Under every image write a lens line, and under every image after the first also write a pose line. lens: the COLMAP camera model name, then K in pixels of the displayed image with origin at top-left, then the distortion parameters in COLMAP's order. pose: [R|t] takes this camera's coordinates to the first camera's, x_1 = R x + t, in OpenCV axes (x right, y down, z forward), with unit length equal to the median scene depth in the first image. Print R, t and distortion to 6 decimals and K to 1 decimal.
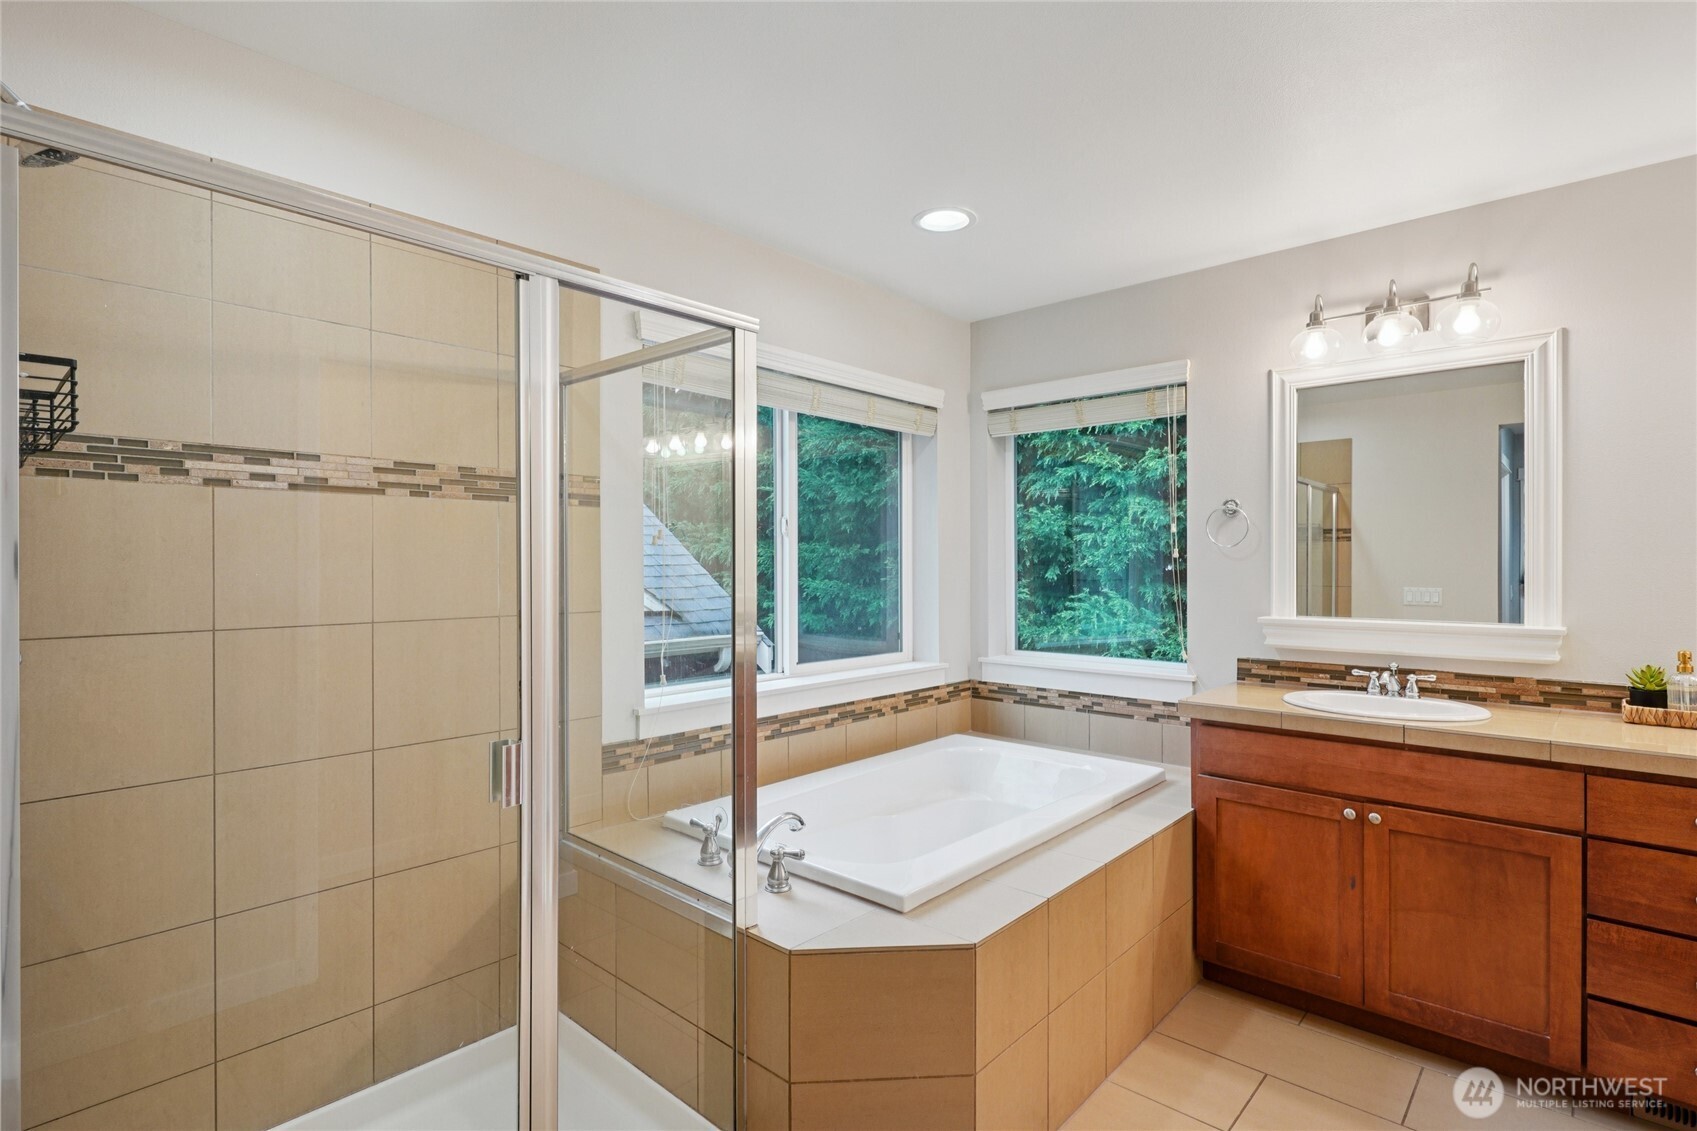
lens RADIAL K [[843.9, 0, 844.4], [0, 843.9, 565.6], [0, 0, 1]] dist [0.011324, -0.006157]
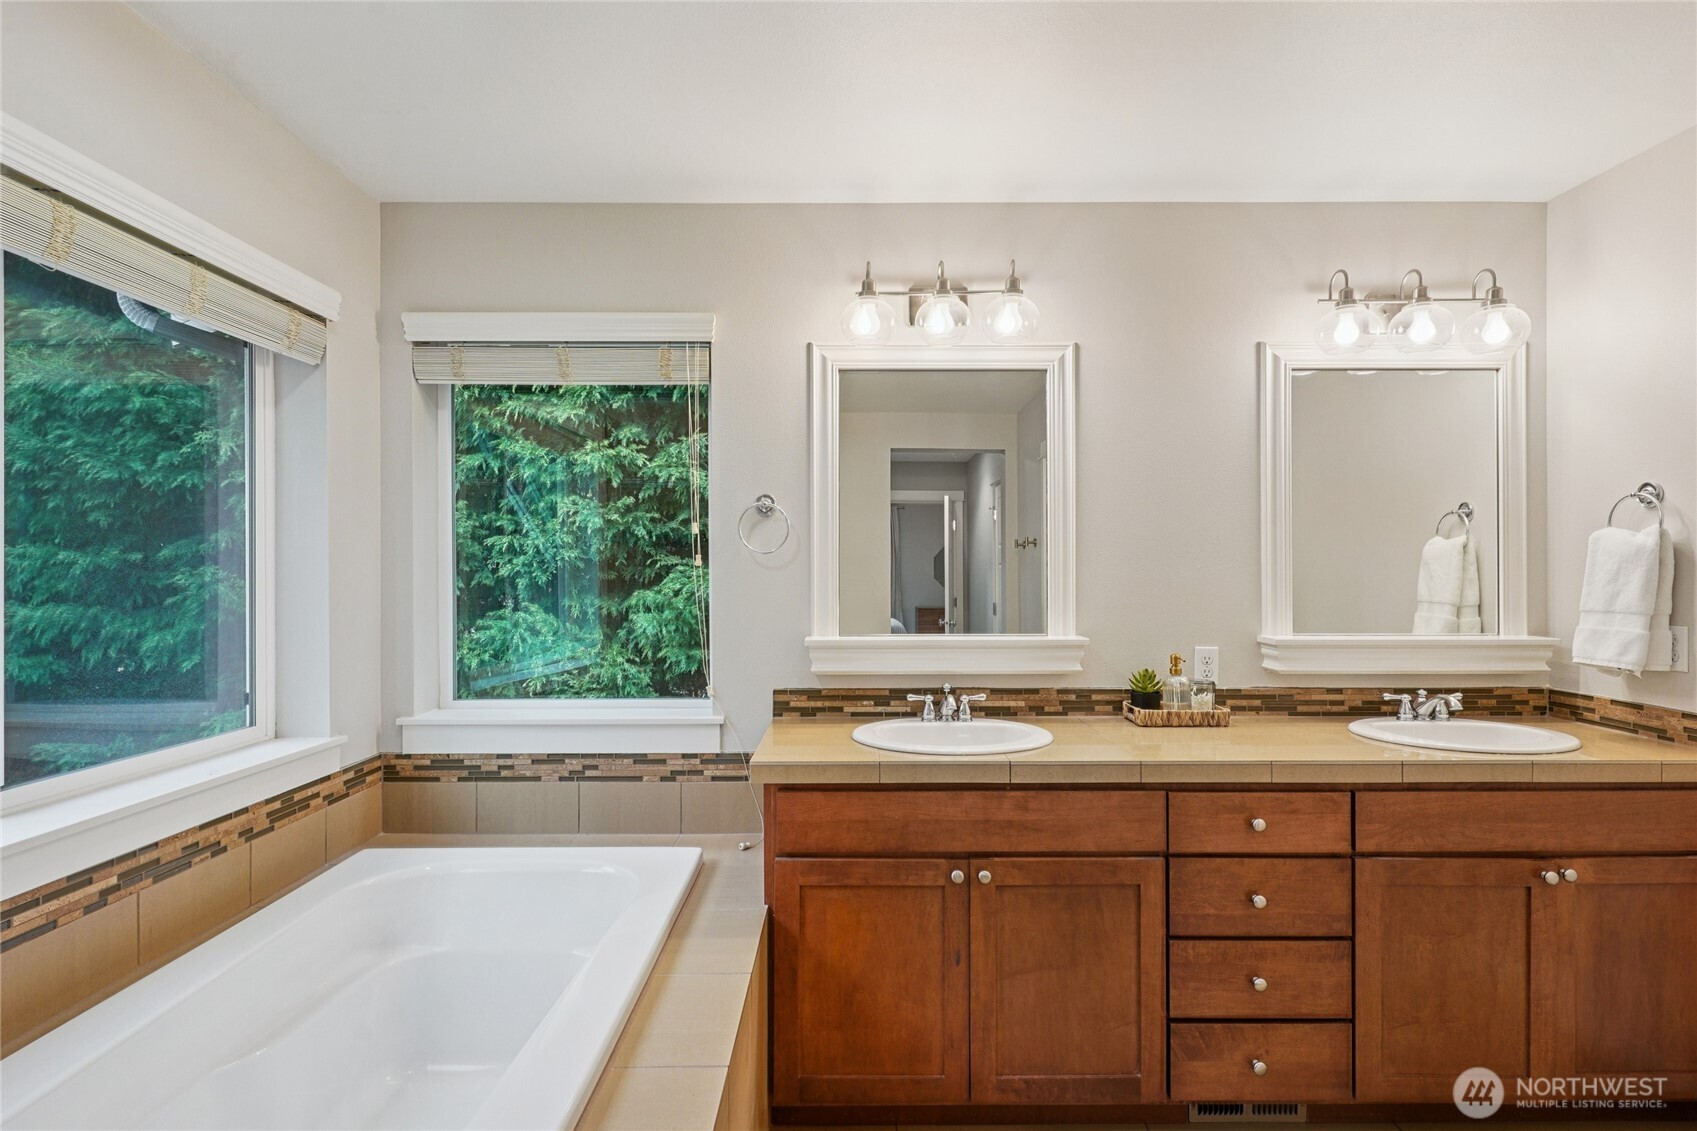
lens RADIAL K [[843.9, 0, 859.4], [0, 843.9, 570.2], [0, 0, 1]] dist [0.011324, -0.006157]
pose [[0.735326, 0.001272, 0.677712, -0.027311], [0.002548, 0.999986, -0.004640, -0.002025], [-0.677709, 0.005139, 0.735312, 0.361337]]
